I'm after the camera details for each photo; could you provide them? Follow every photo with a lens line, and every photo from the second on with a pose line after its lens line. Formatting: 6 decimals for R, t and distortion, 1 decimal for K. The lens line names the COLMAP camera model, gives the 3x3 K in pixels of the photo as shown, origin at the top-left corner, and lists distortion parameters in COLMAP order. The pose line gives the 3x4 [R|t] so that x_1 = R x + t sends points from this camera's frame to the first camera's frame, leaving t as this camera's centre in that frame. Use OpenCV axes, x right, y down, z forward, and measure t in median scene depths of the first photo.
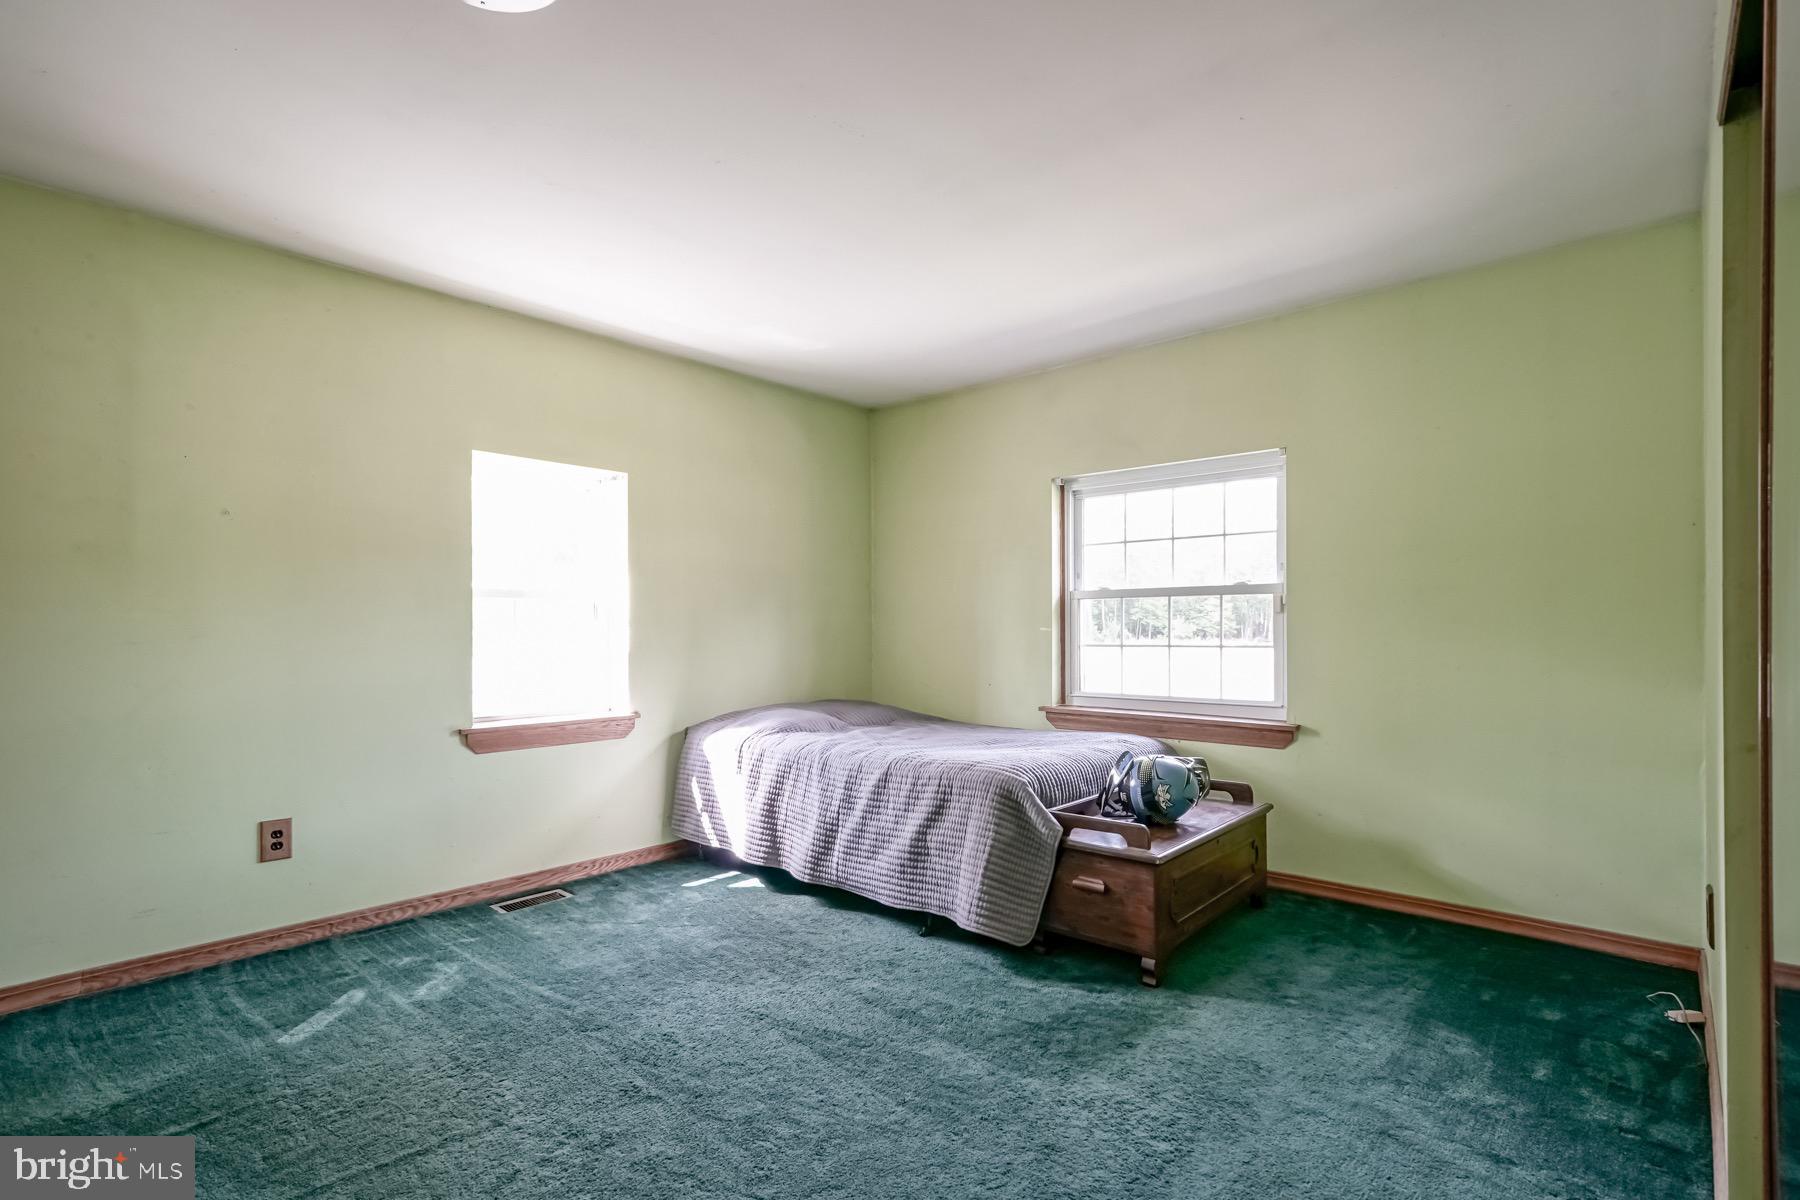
lens RADIAL K [[843.8, 0, 898.7], [0, 843.8, 629.2], [0, 0, 1]] dist [-0.000930, 0.000115]
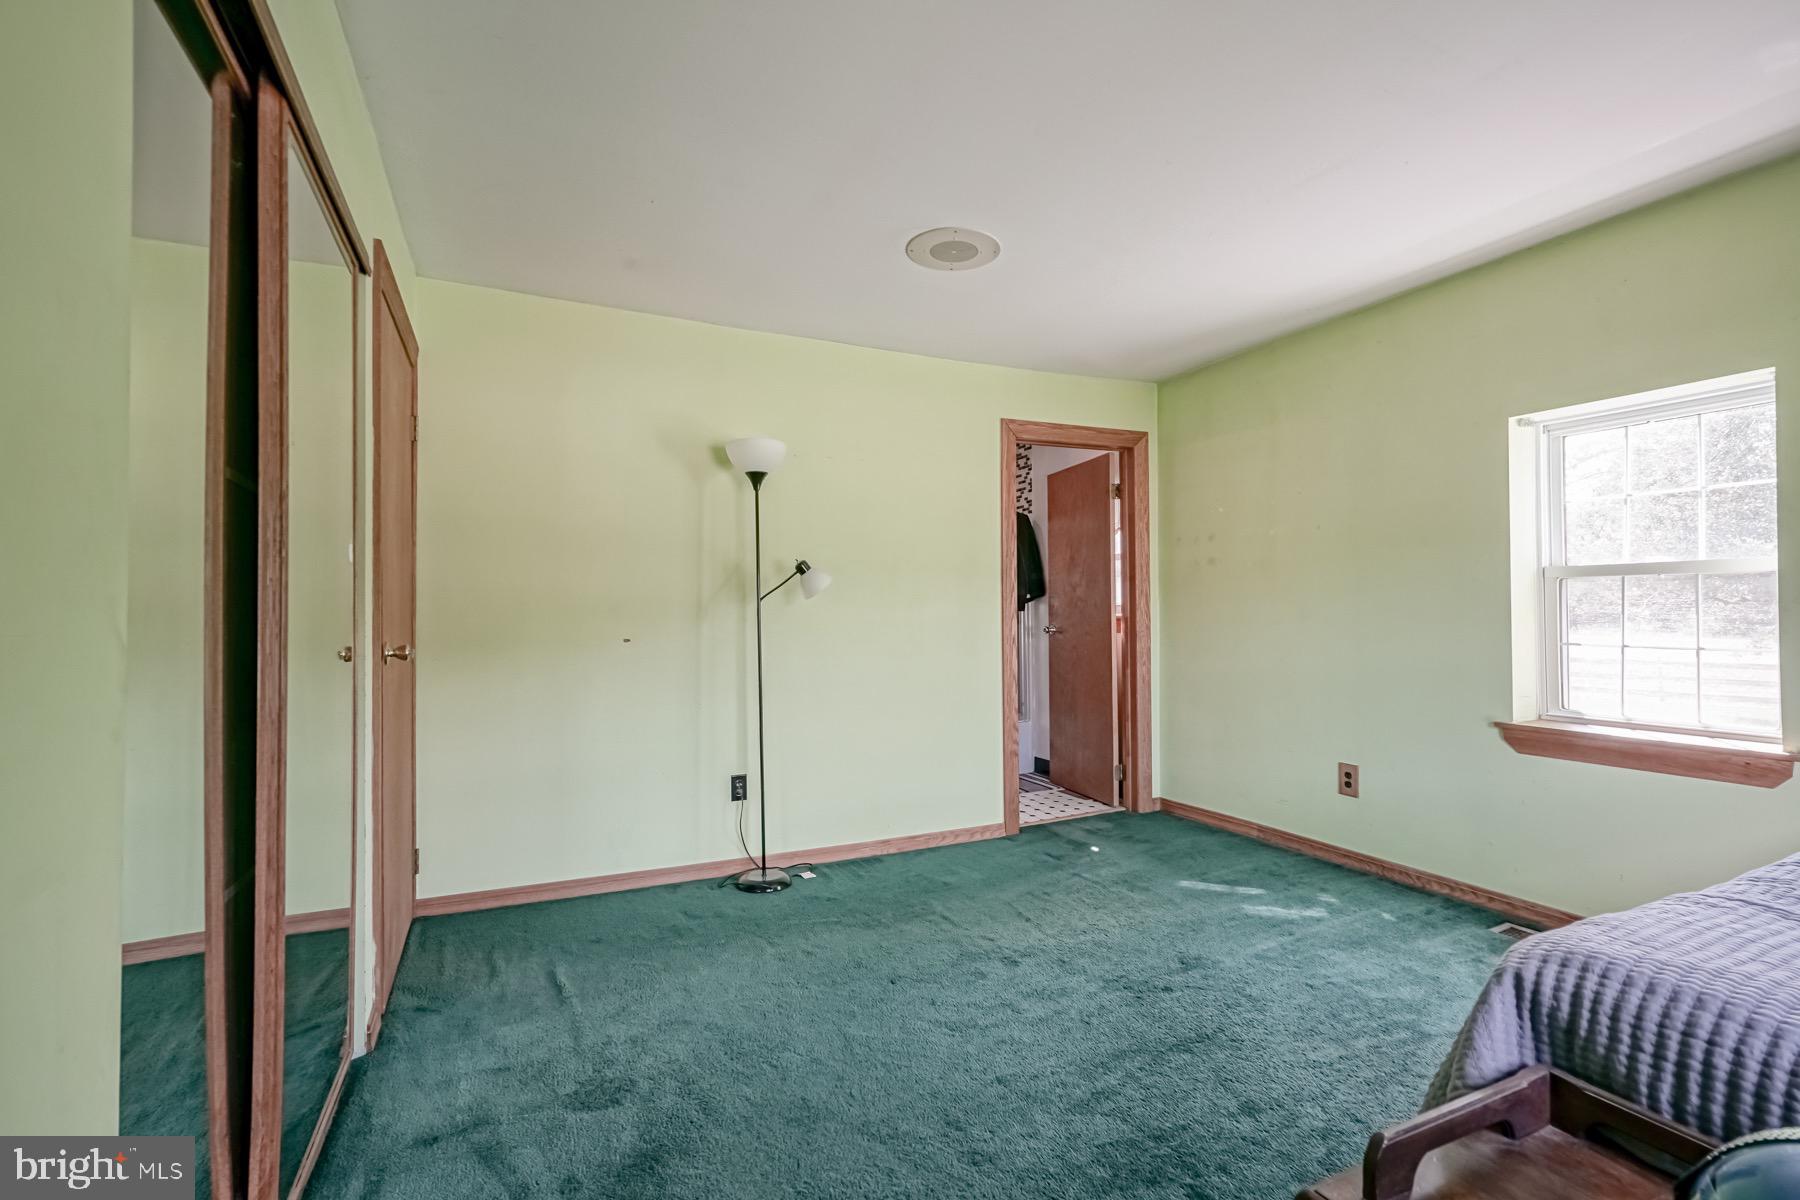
lens RADIAL K [[825.8, 0, 935.5], [0, 825.8, 599.6], [0, 0, 1]] dist [0.000138, 0.000349]
pose [[-0.361290, -0.011747, -0.932380, 0.650155], [-0.002550, 0.999929, -0.011610, -0.005676], [0.932450, -0.001817, -0.361294, 0.870120]]
